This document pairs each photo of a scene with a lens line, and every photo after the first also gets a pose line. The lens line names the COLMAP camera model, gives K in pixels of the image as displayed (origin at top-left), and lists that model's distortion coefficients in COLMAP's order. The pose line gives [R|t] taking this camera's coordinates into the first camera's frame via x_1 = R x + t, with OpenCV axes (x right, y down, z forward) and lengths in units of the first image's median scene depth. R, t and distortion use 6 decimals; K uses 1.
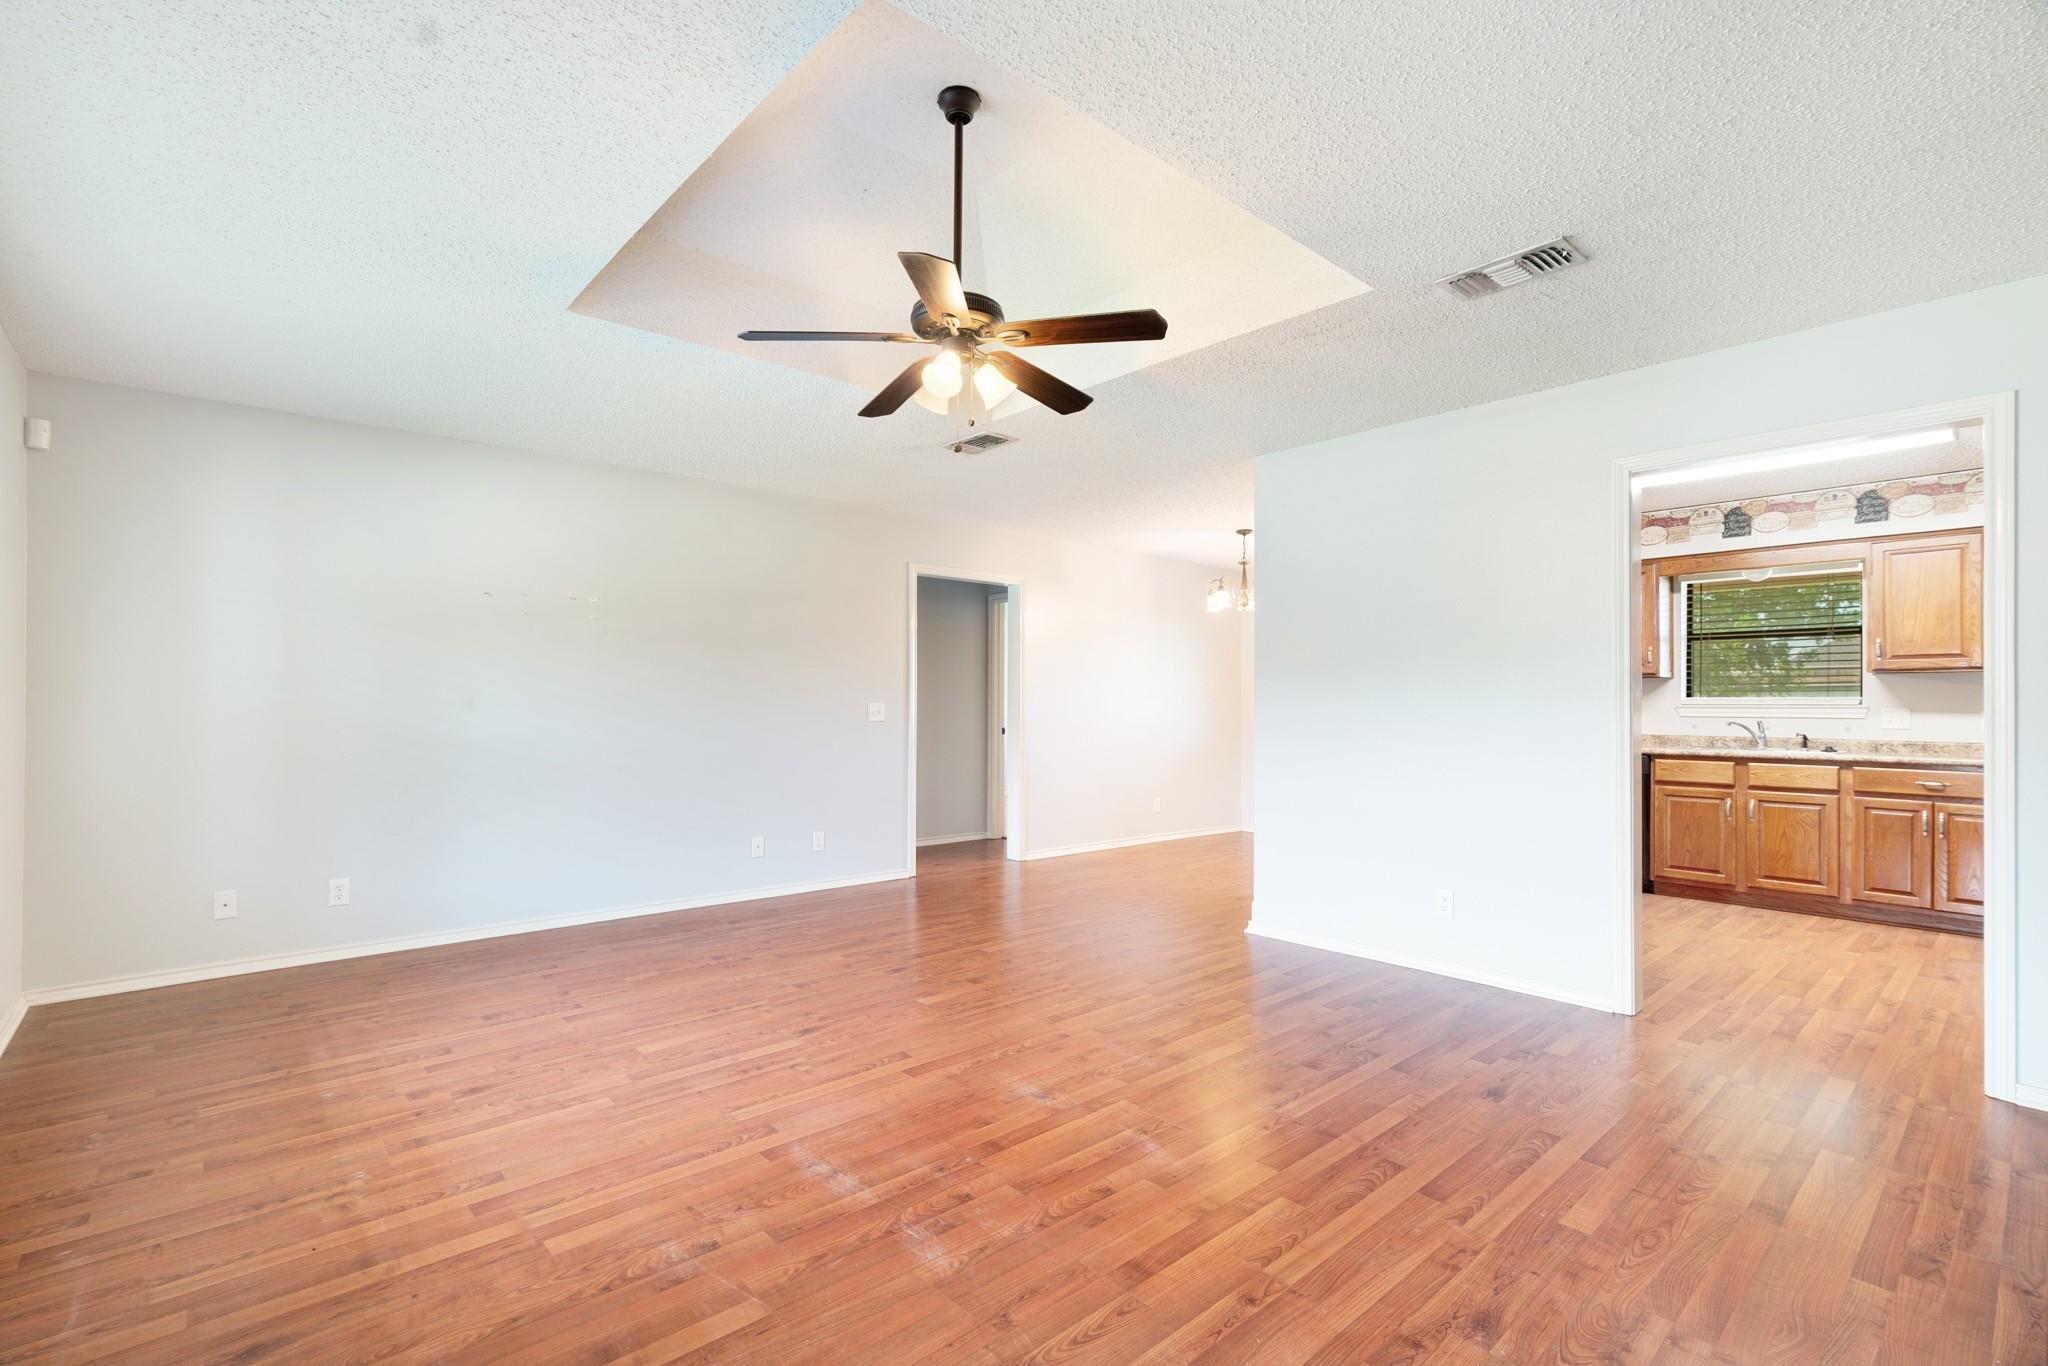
lens RADIAL K [[969.7, 0, 1024.0], [0, 969.7, 683.0], [0, 0, 1]] dist [0.000029, 0.004678]
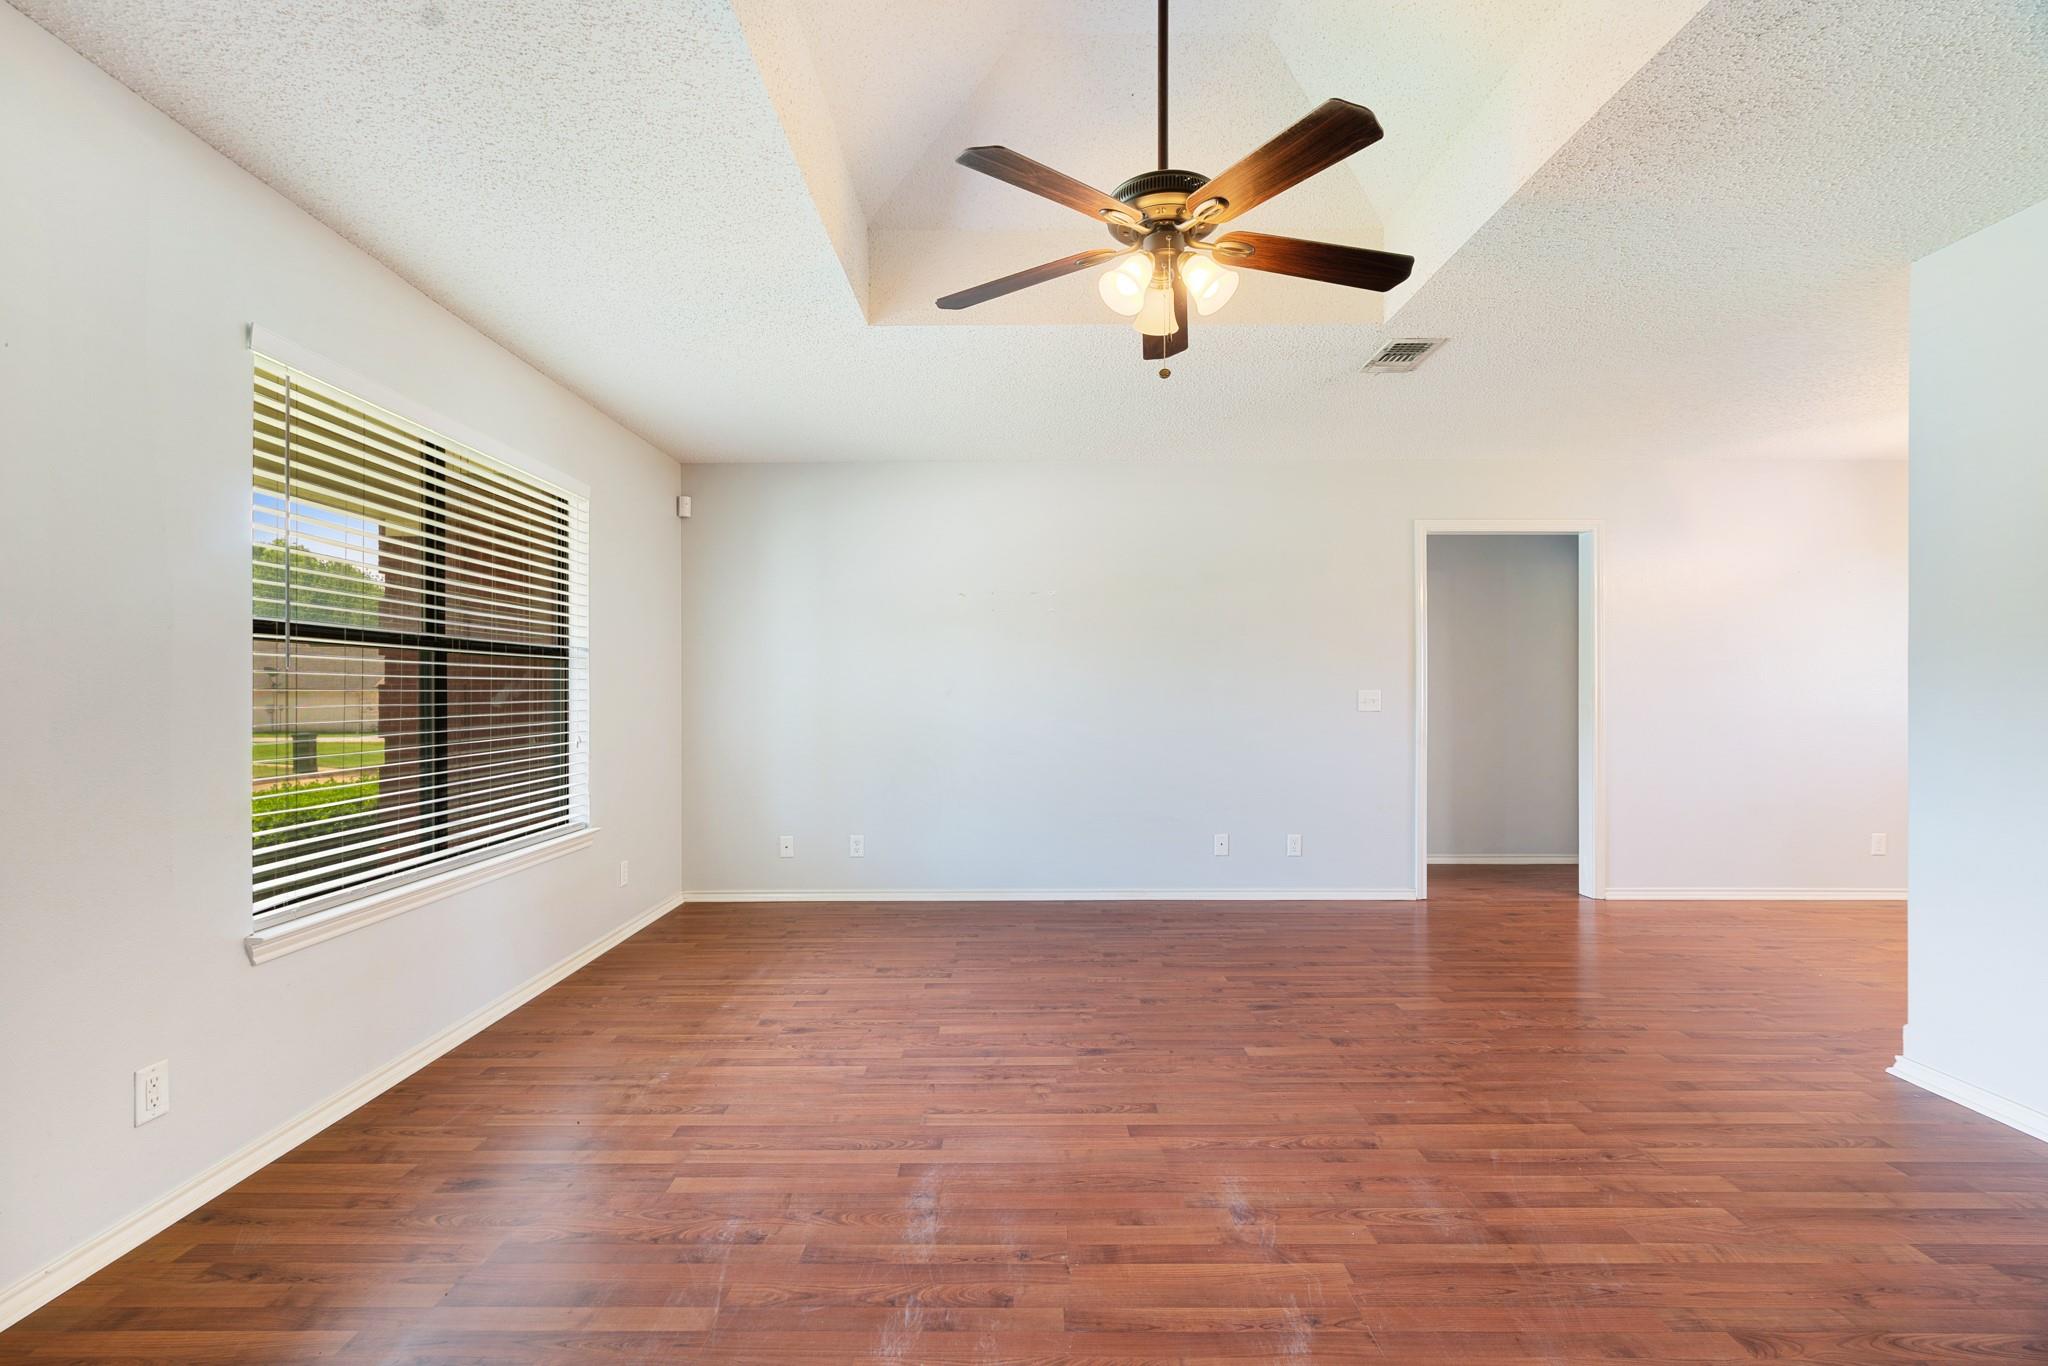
lens RADIAL K [[969.7, 0, 1024.0], [0, 969.7, 683.0], [0, 0, 1]] dist [0.000029, 0.004678]
pose [[0.727404, -0.013689, -0.686073, 0.393675], [0.022894, 0.999729, 0.004326, 0.008756], [0.685827, -0.018853, 0.727520, 0.330561]]
